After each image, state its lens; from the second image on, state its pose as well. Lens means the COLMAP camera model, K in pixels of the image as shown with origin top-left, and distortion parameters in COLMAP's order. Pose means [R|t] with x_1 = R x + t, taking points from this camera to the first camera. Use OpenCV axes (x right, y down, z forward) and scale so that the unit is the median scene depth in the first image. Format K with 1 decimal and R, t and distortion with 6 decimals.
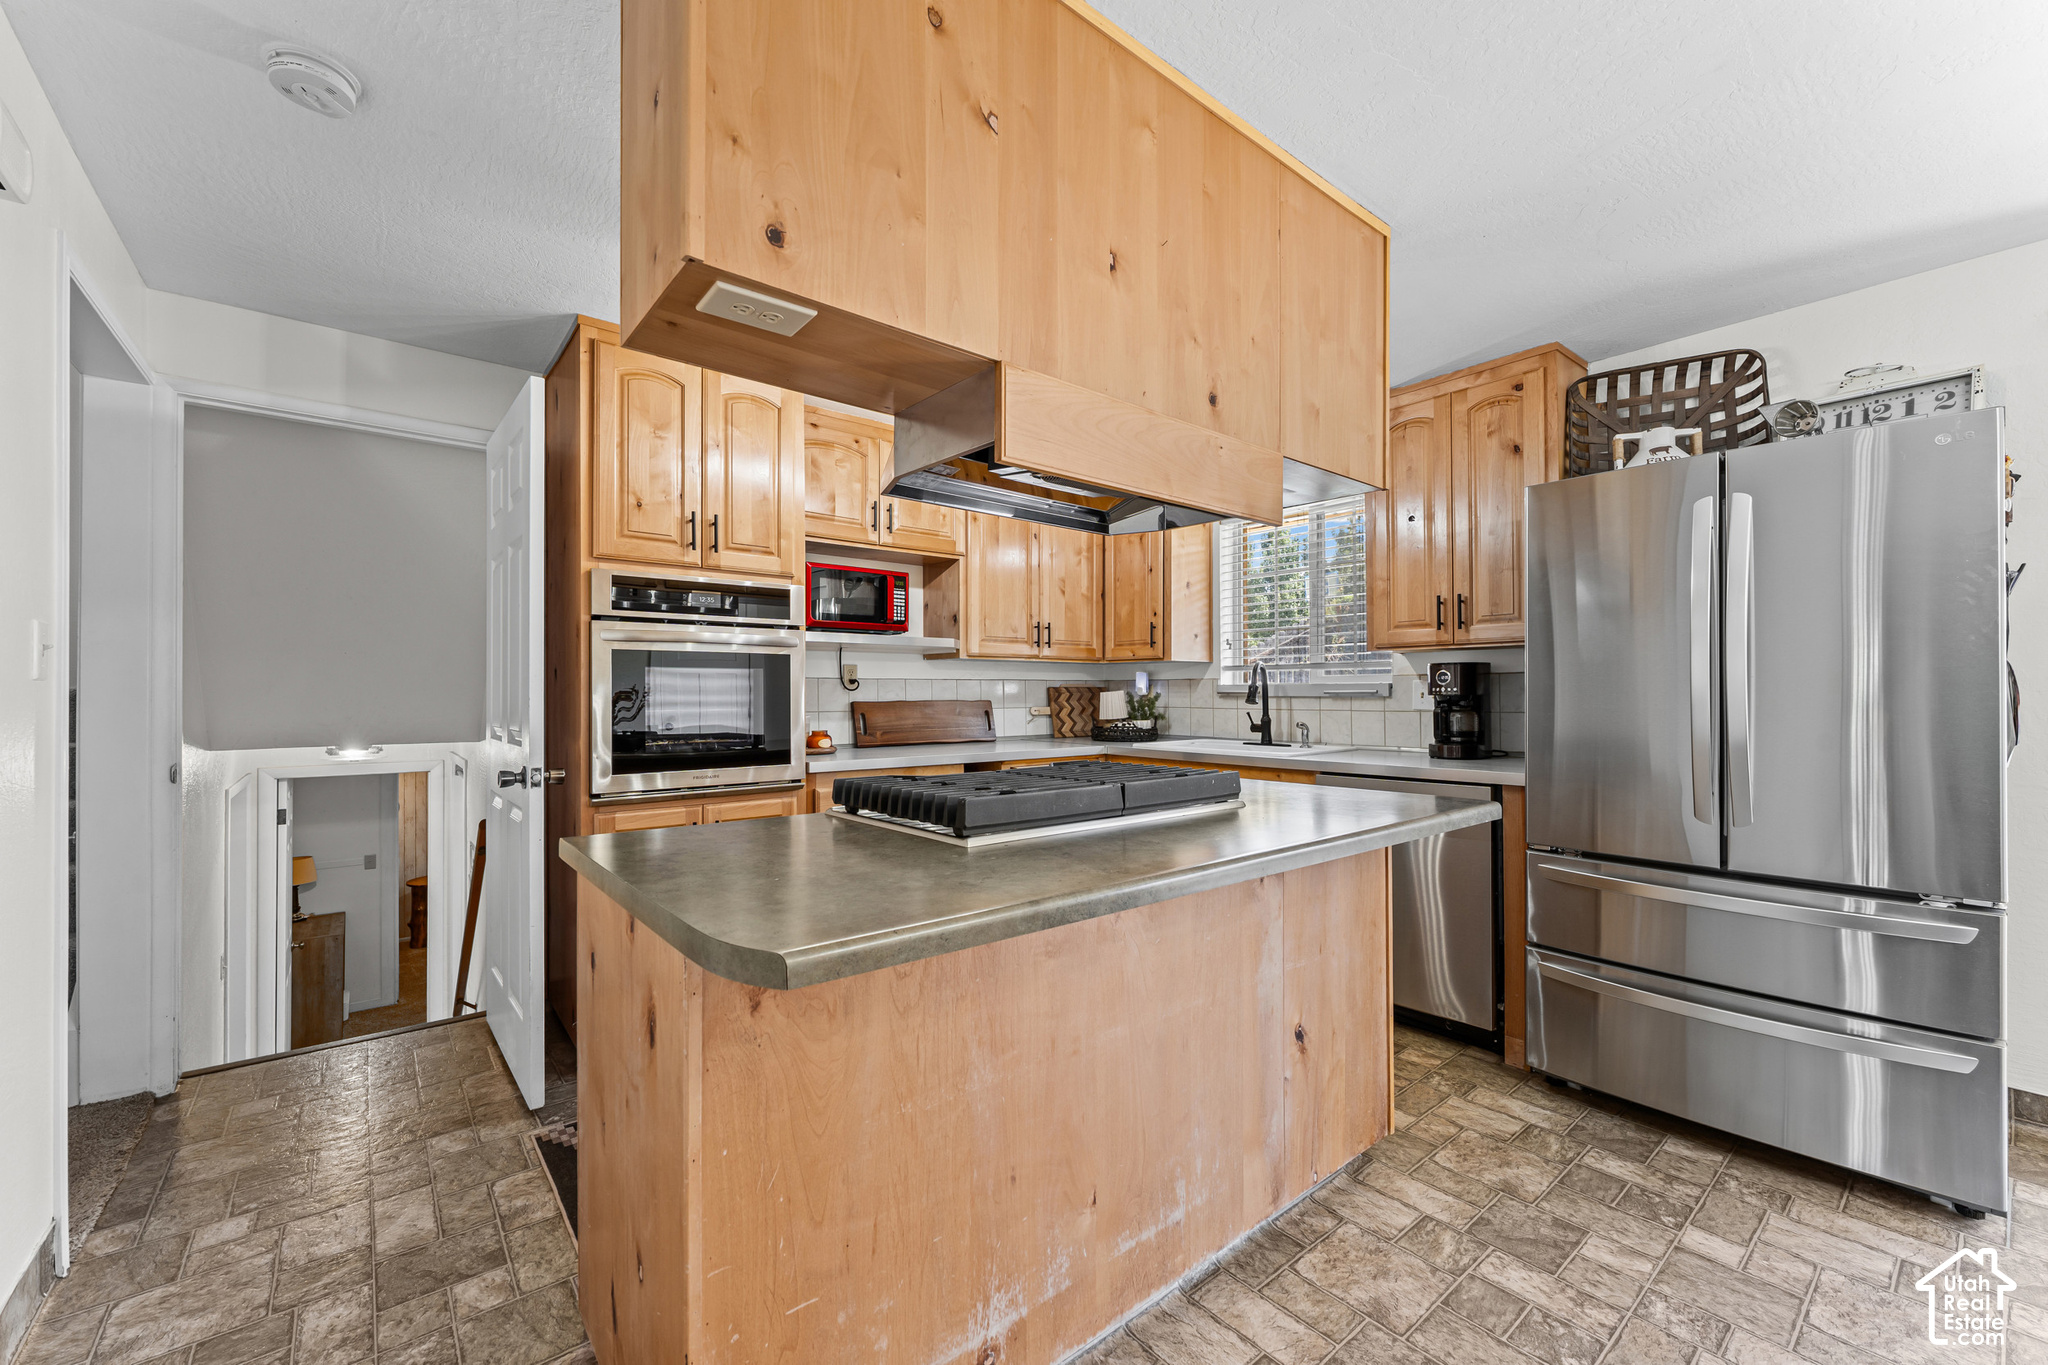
lens RADIAL K [[816.3, 0, 1023.0], [0, 816.3, 686.4], [0, 0, 1]] dist [-0.002850, -0.000012]
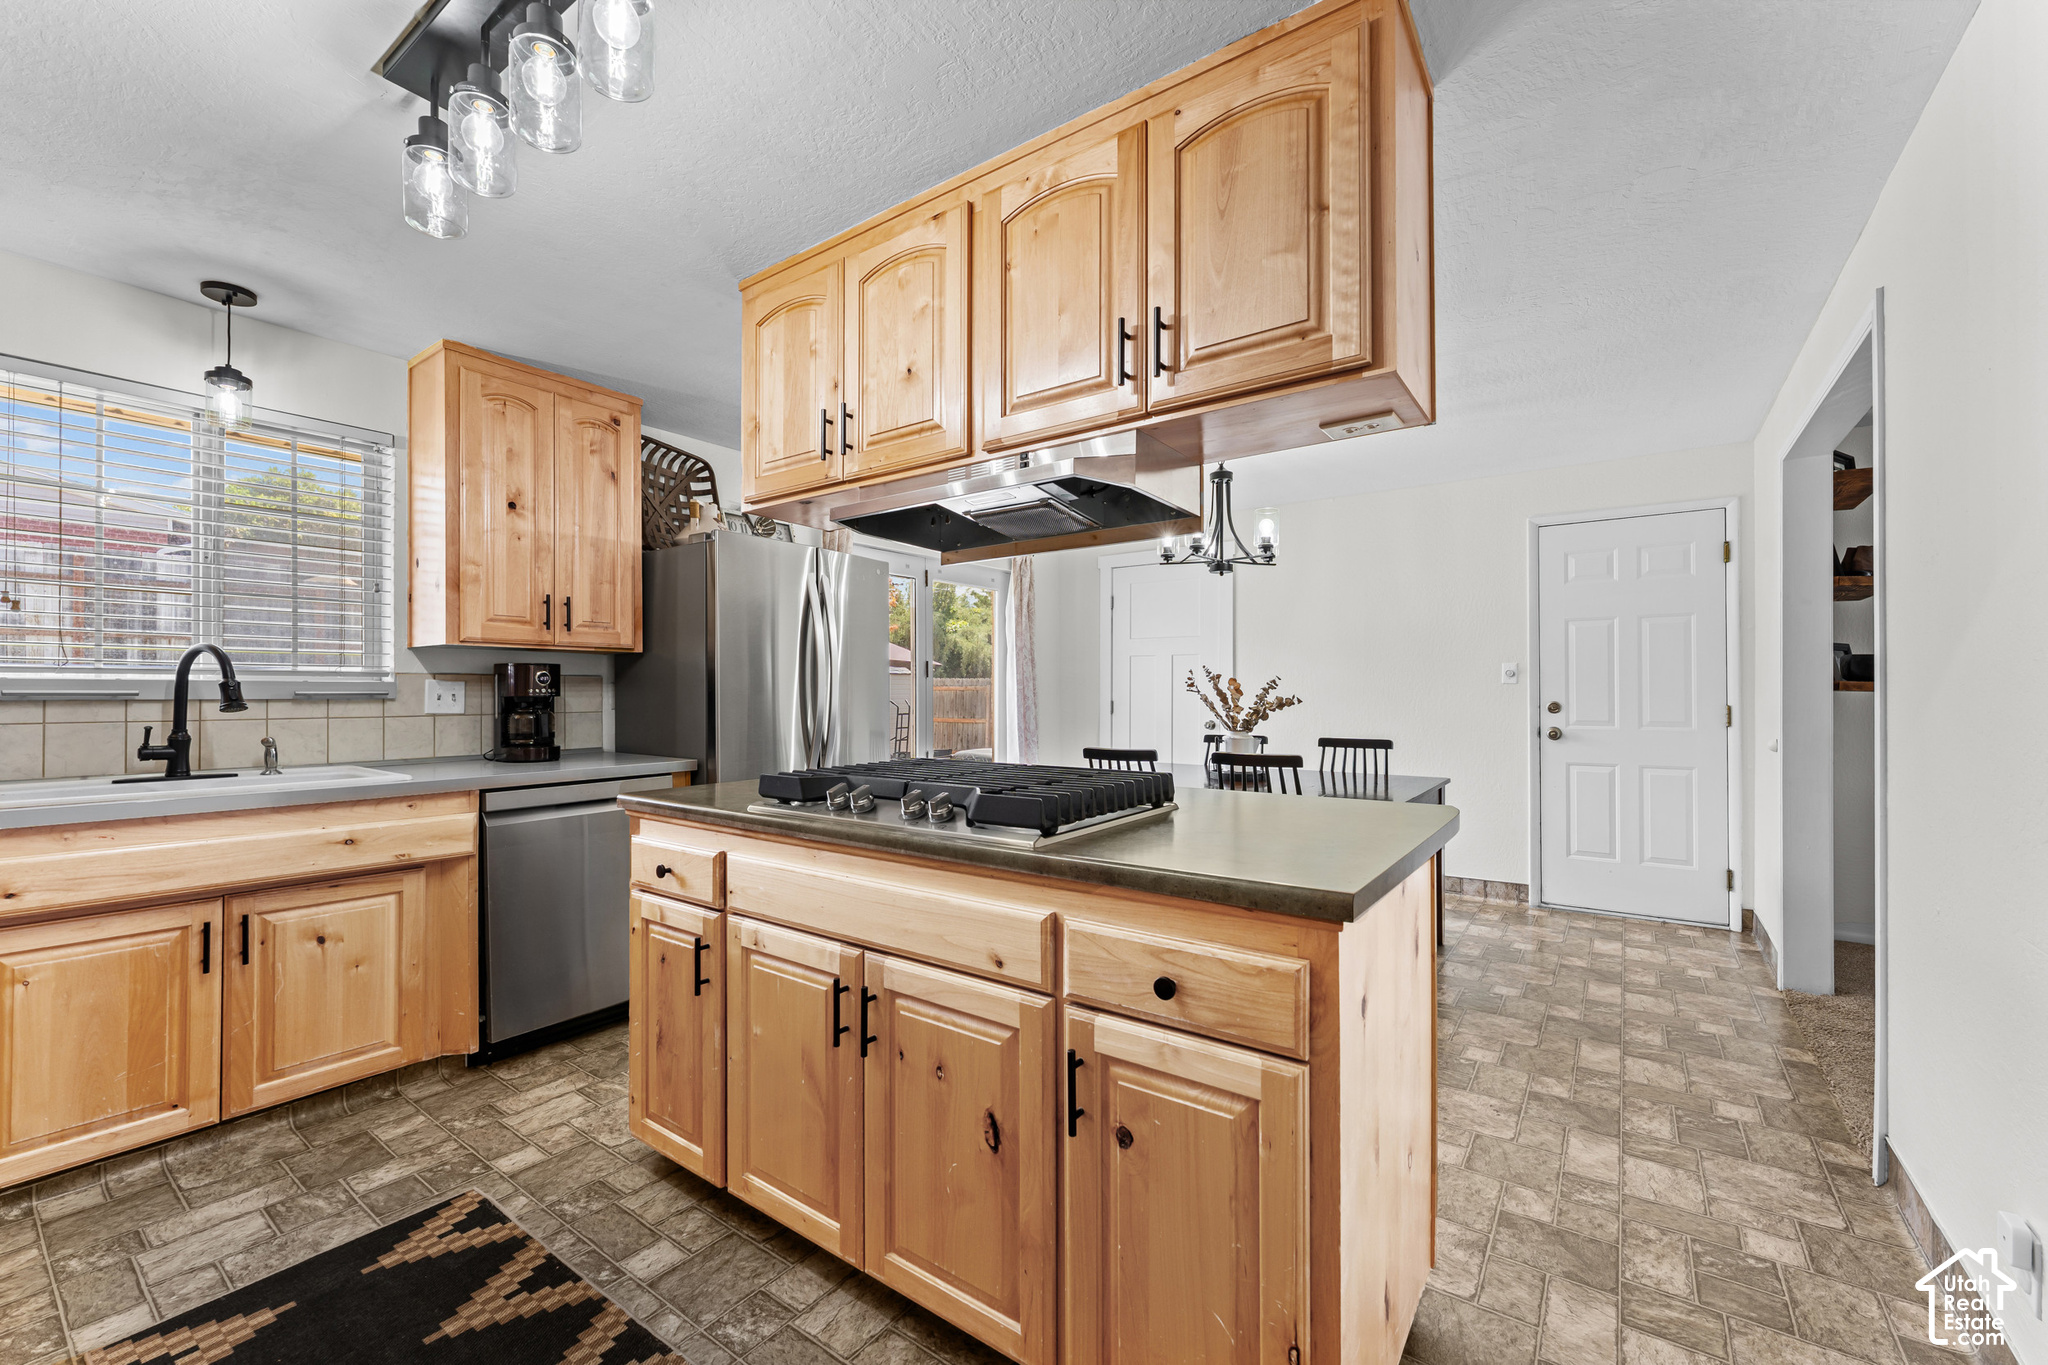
lens RADIAL K [[816.3, 0, 998.4], [0, 816.3, 682.9], [0, 0, 1]] dist [-0.002850, -0.000012]
pose [[-0.229456, 0.015152, 0.973201, -0.584765], [-0.007461, 0.999822, -0.017326, 0.007905], [-0.973290, -0.011236, -0.229303, 0.720216]]
